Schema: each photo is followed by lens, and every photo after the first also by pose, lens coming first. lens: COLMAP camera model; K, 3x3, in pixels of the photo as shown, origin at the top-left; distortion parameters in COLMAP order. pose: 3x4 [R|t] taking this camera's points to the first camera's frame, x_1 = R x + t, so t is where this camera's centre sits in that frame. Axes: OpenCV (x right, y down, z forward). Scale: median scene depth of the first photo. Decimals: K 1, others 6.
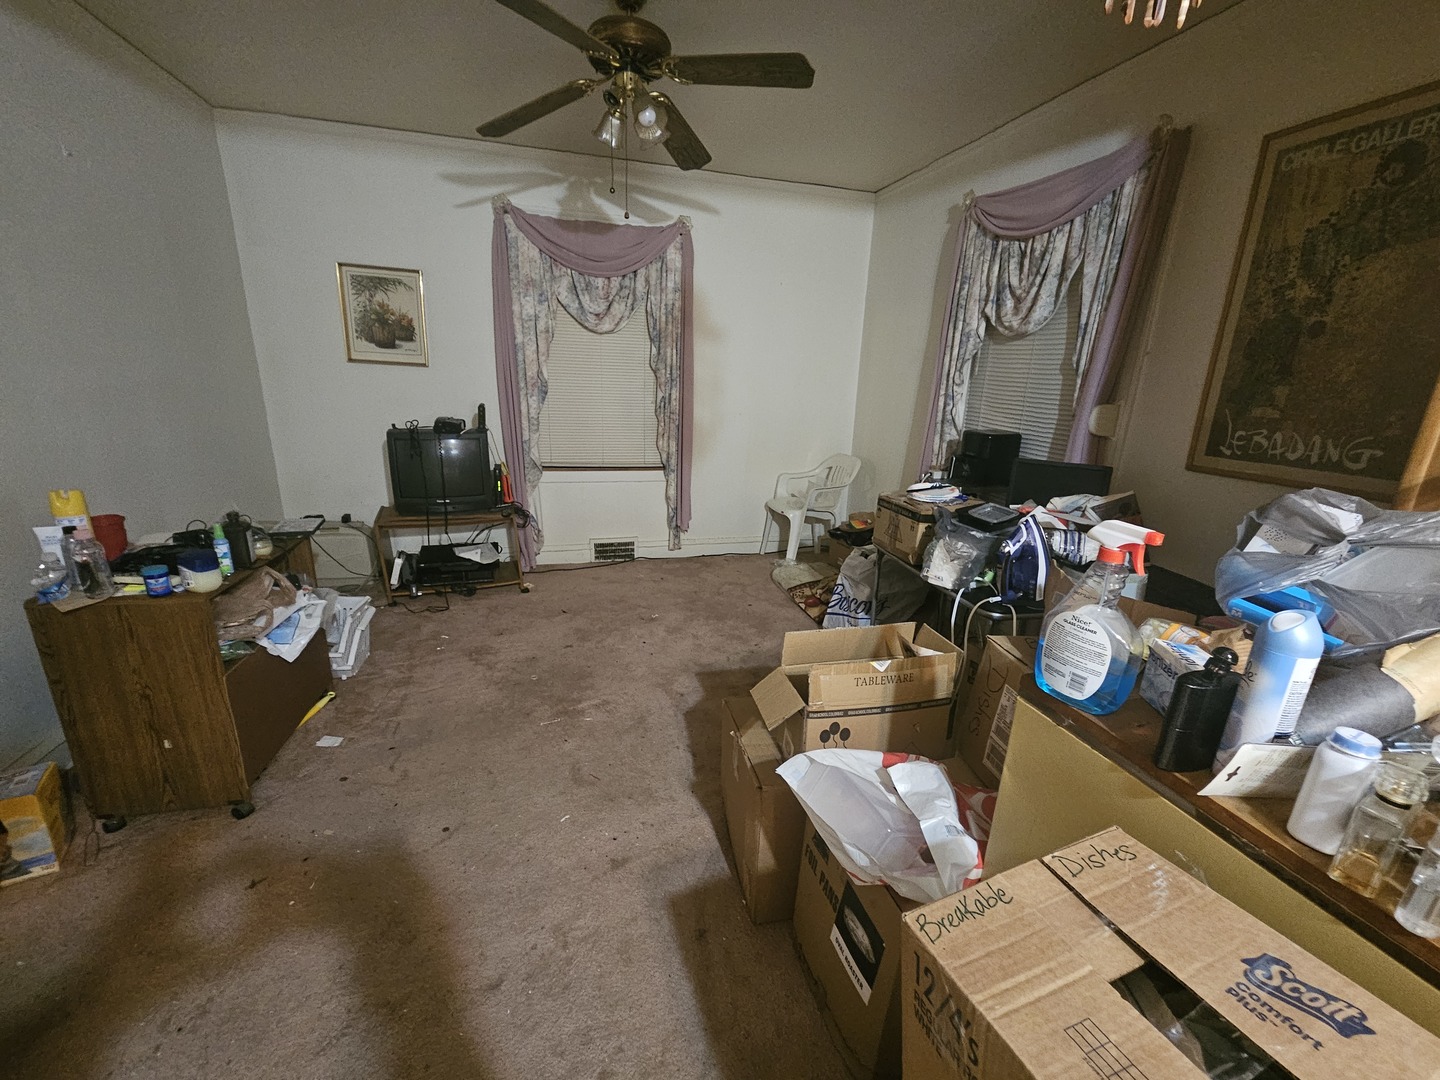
lens RADIAL K [[595.5, 0, 720.6], [0, 595.5, 546.2], [0, 0, 1]] dist [0.000969, -0.001147]
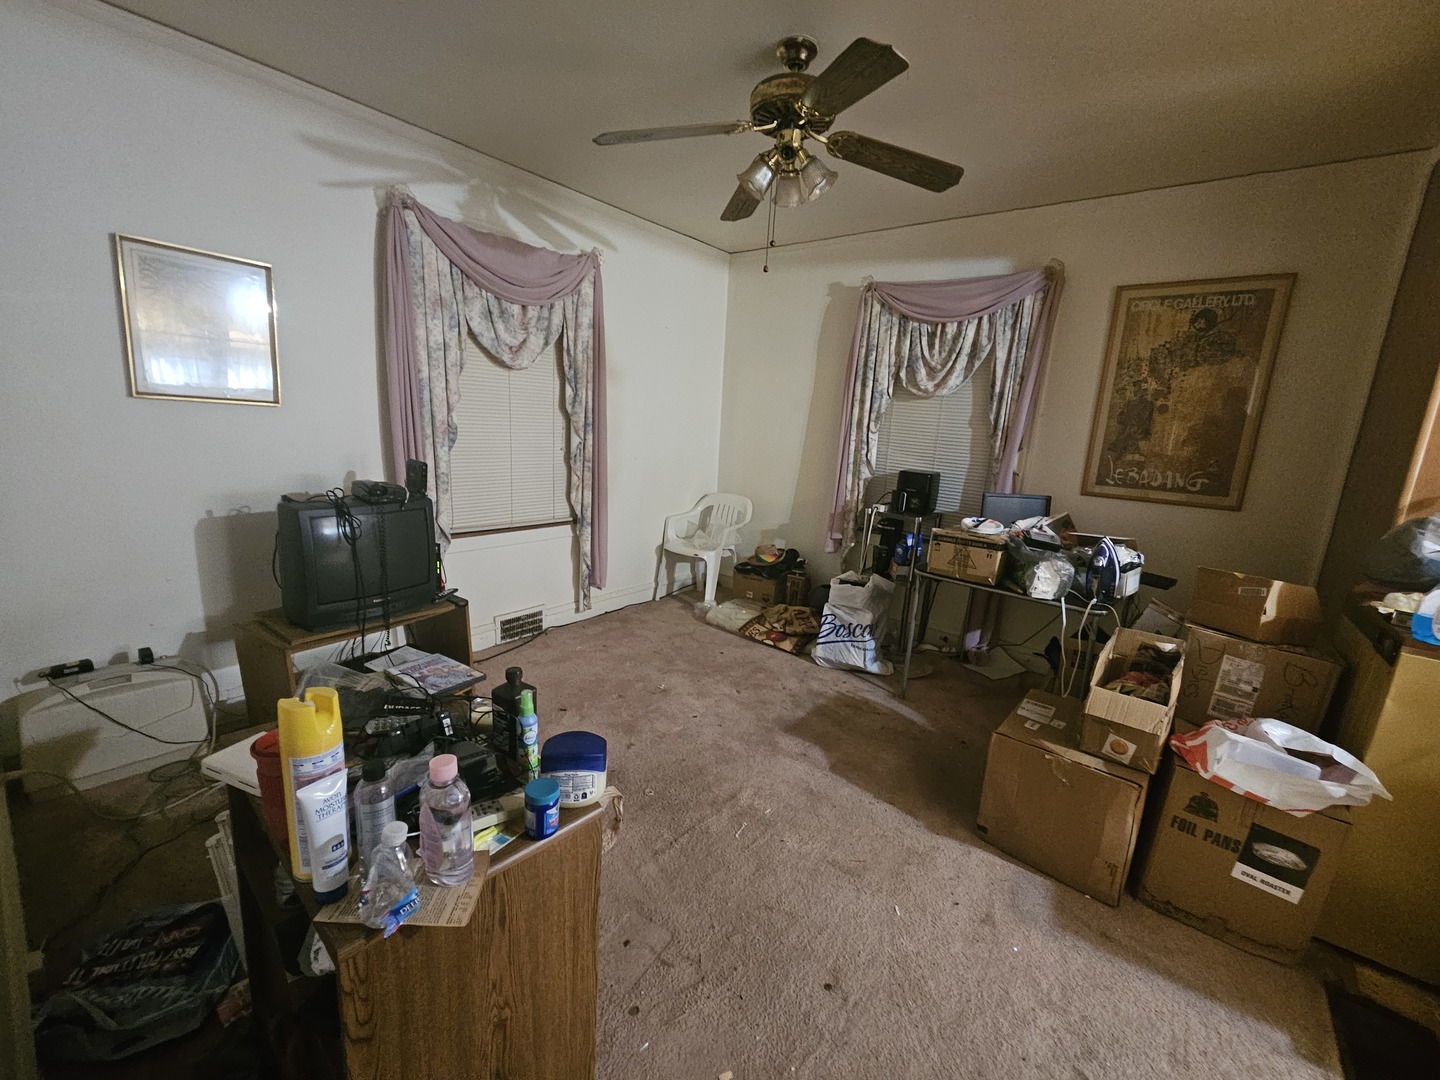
lens RADIAL K [[595.5, 0, 720.6], [0, 595.5, 546.2], [0, 0, 1]] dist [0.000969, -0.001147]
pose [[0.812382, -0.114547, 0.571765, -0.560738], [0.138390, 0.990376, 0.001781, -0.087754], [-0.566466, 0.077680, 0.820416, 0.203246]]
